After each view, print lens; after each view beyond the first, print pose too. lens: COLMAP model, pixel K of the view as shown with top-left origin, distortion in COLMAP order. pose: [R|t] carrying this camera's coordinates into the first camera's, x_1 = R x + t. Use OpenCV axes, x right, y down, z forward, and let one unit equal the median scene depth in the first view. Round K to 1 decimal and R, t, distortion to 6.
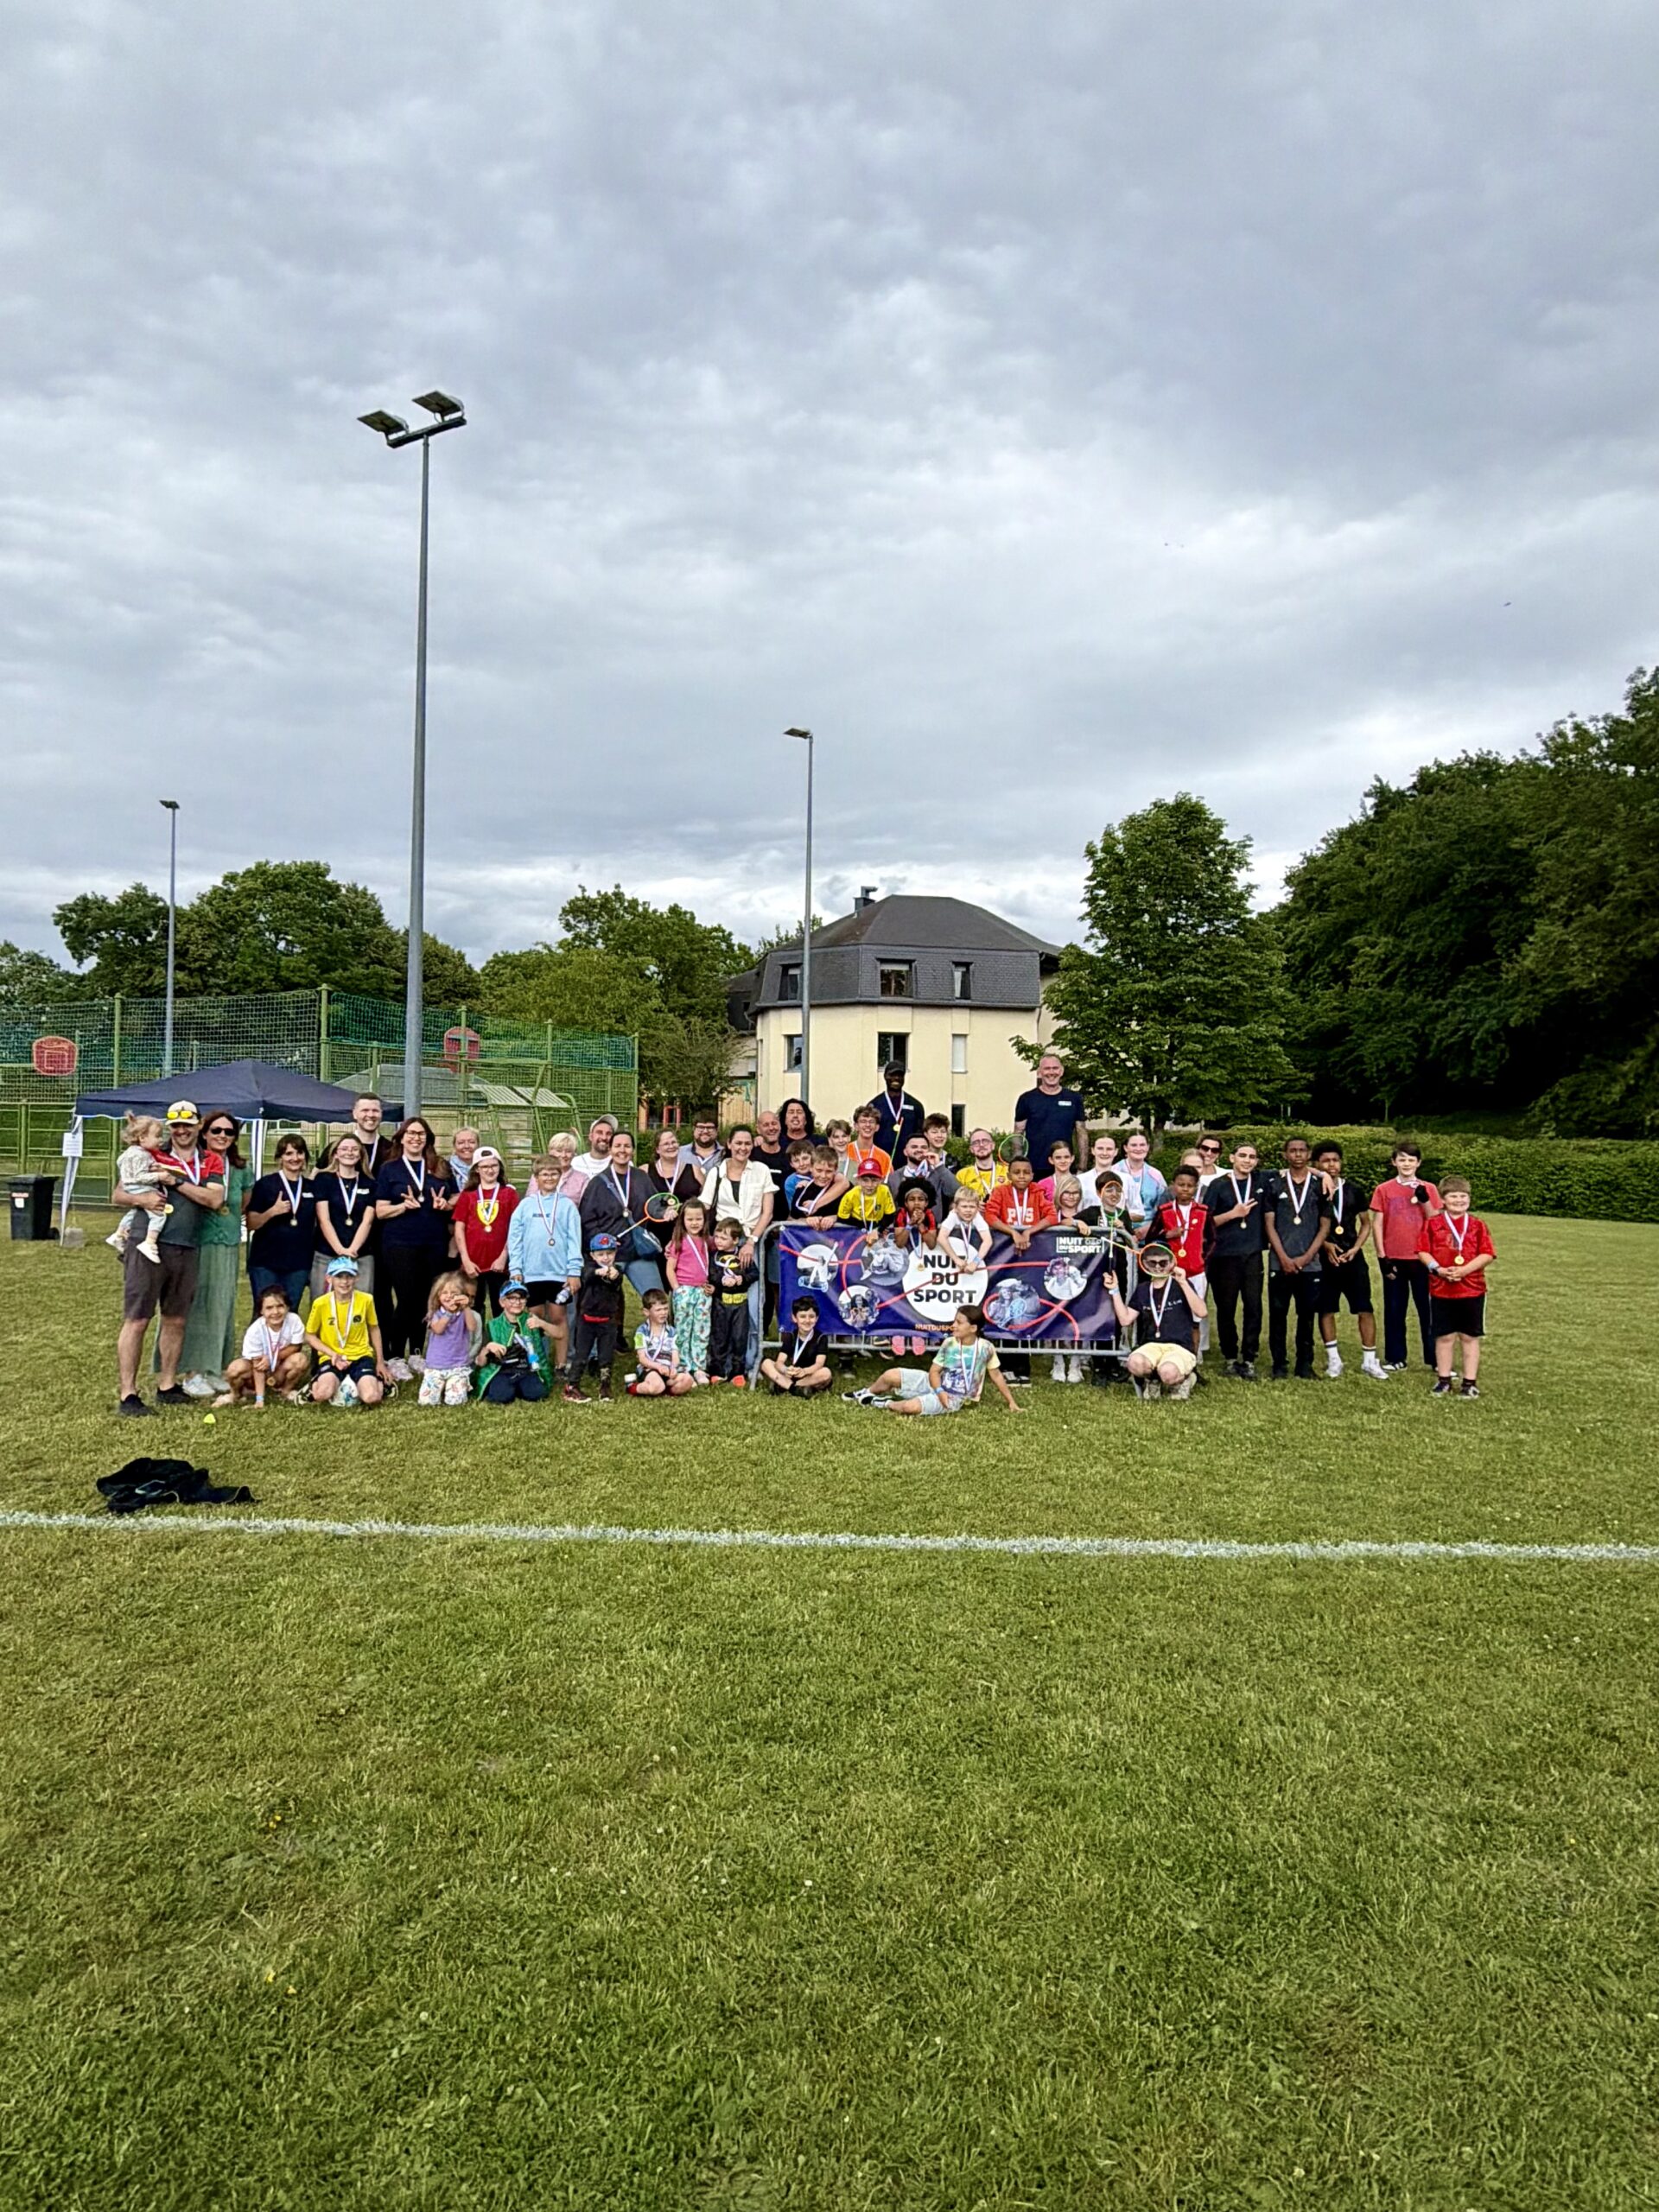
lens RADIAL K [[1219.7, 0, 840.8], [0, 1219.7, 1114.1], [0, 0, 1]] dist [0.001266, 0.000337]
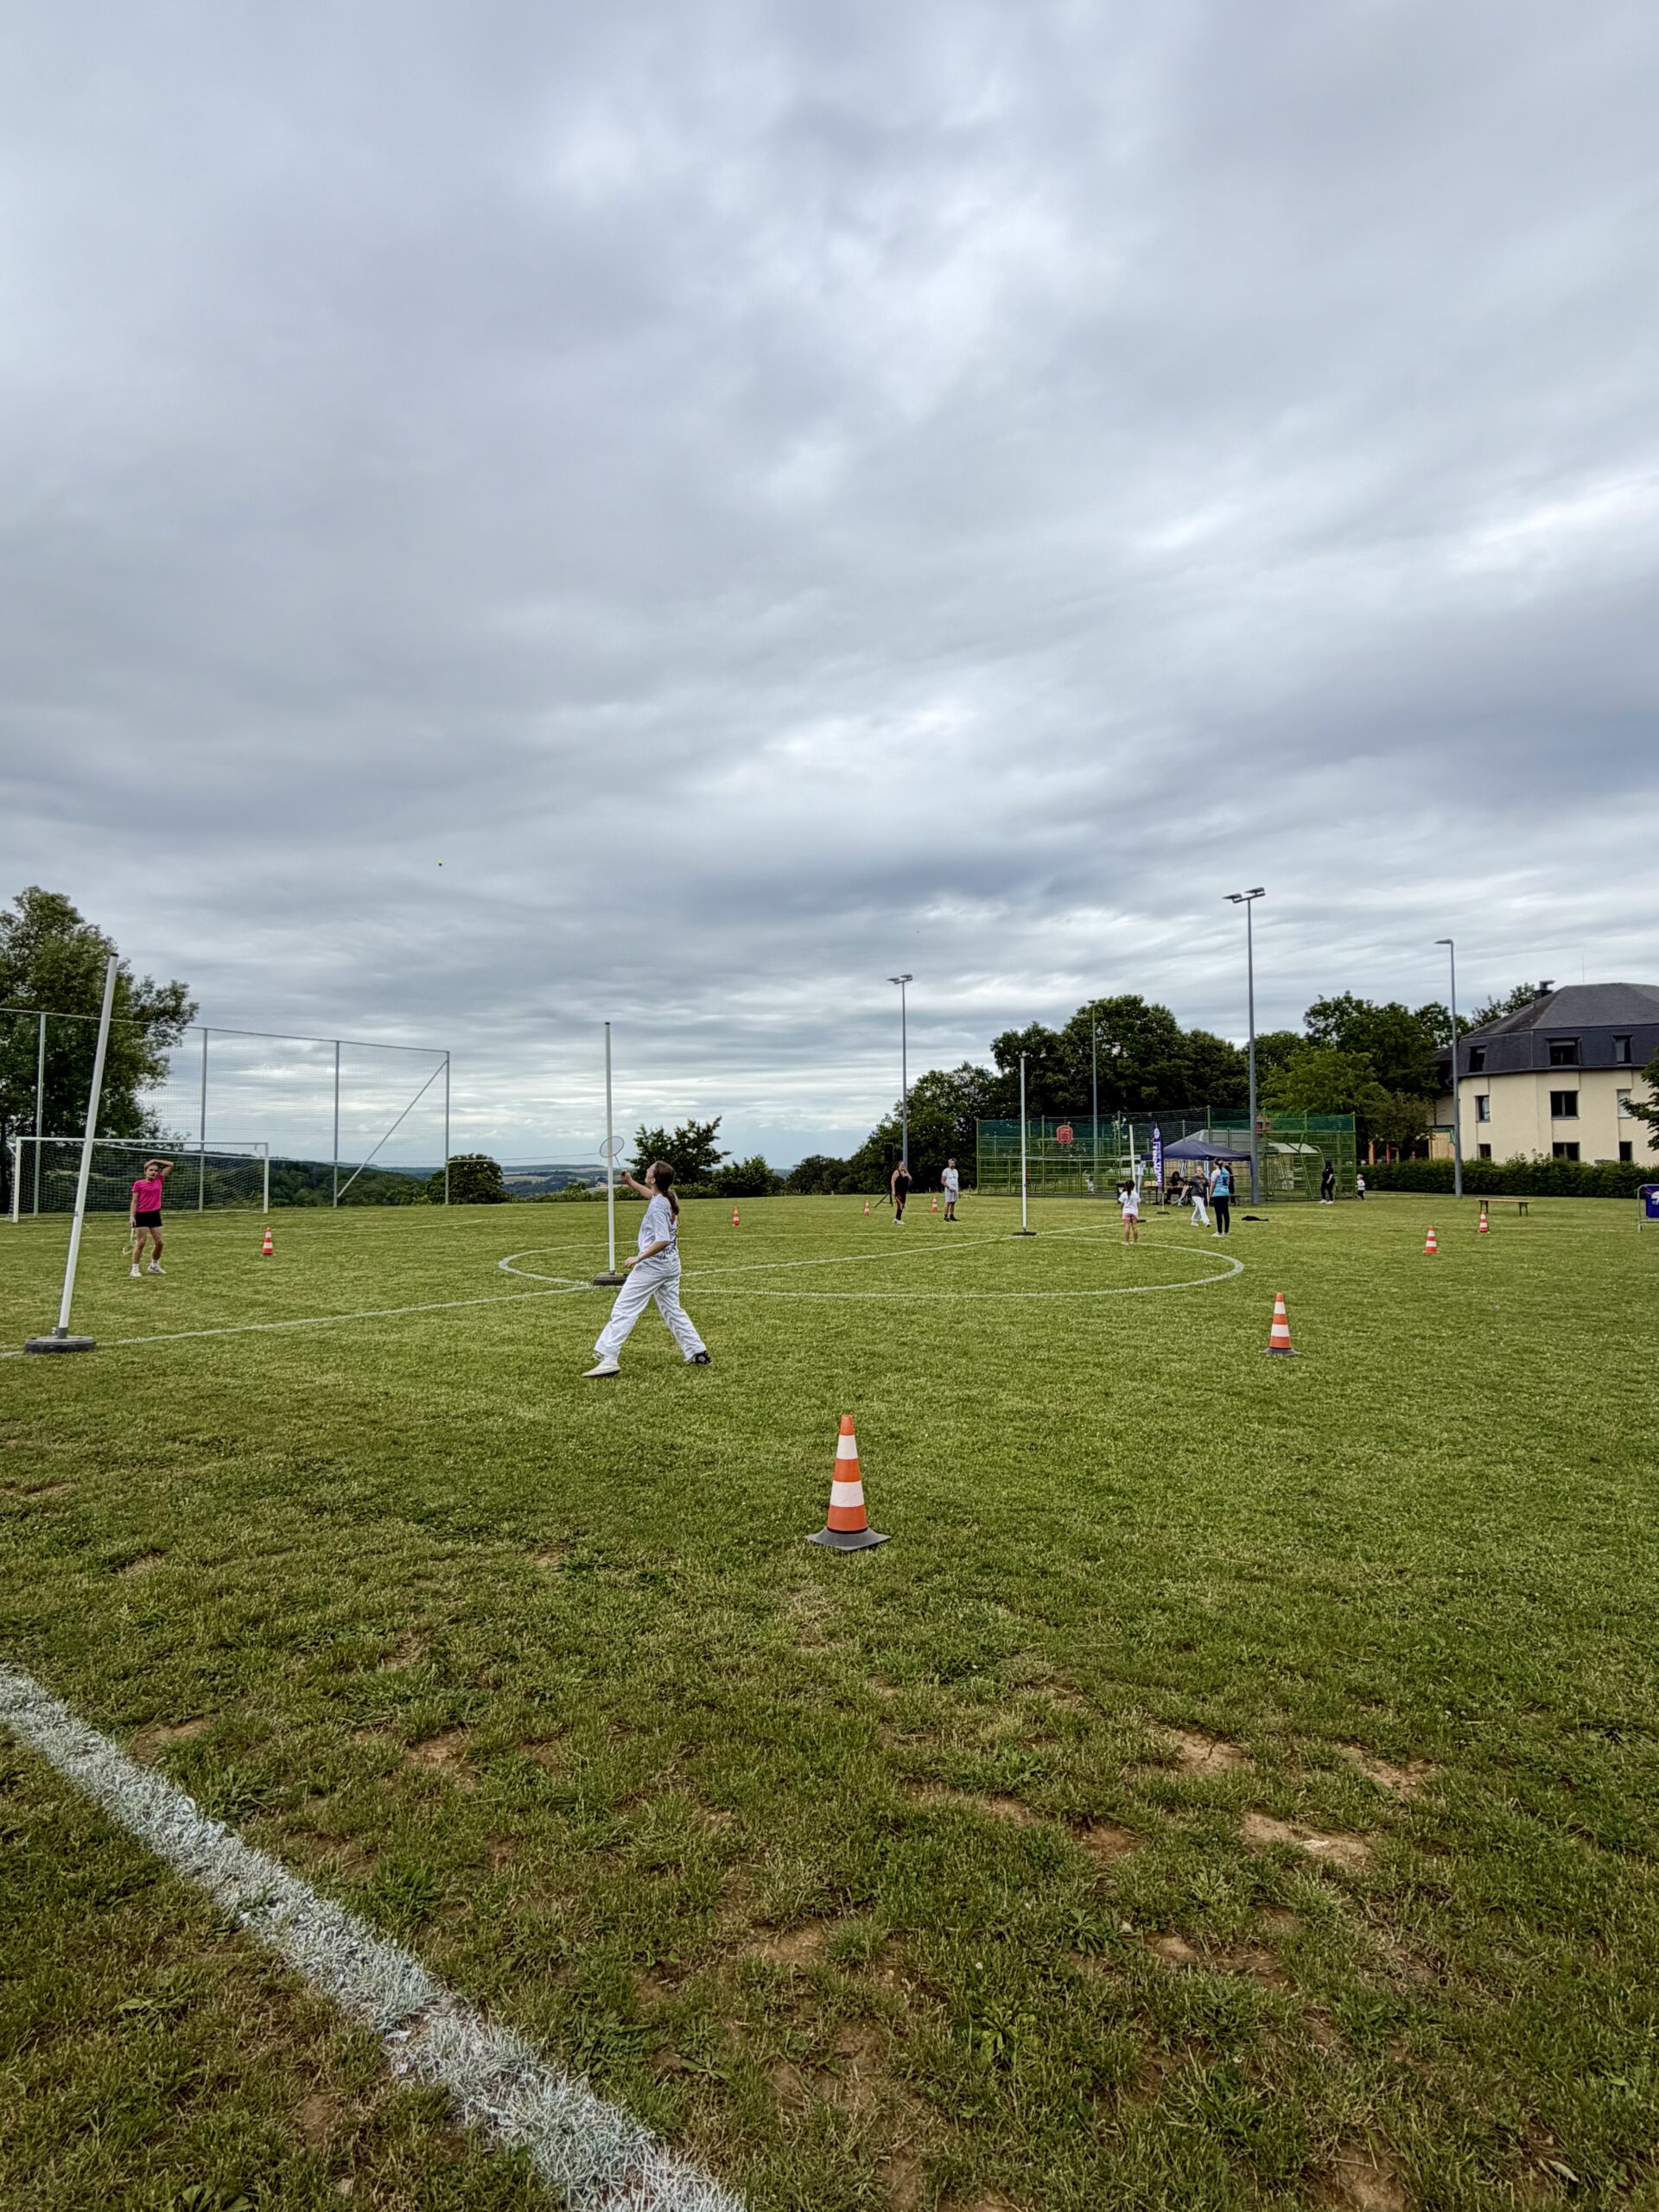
lens RADIAL K [[1115.1, 0, 831.8], [0, 1115.1, 1104.9], [0, 0, 1]] dist [-0.002928, -0.000478]
pose [[0.809892, -0.049629, -0.584475, 0.082776], [0.022736, 0.998322, -0.053264, -0.002461], [0.586138, 0.029849, 0.809661, -0.389712]]
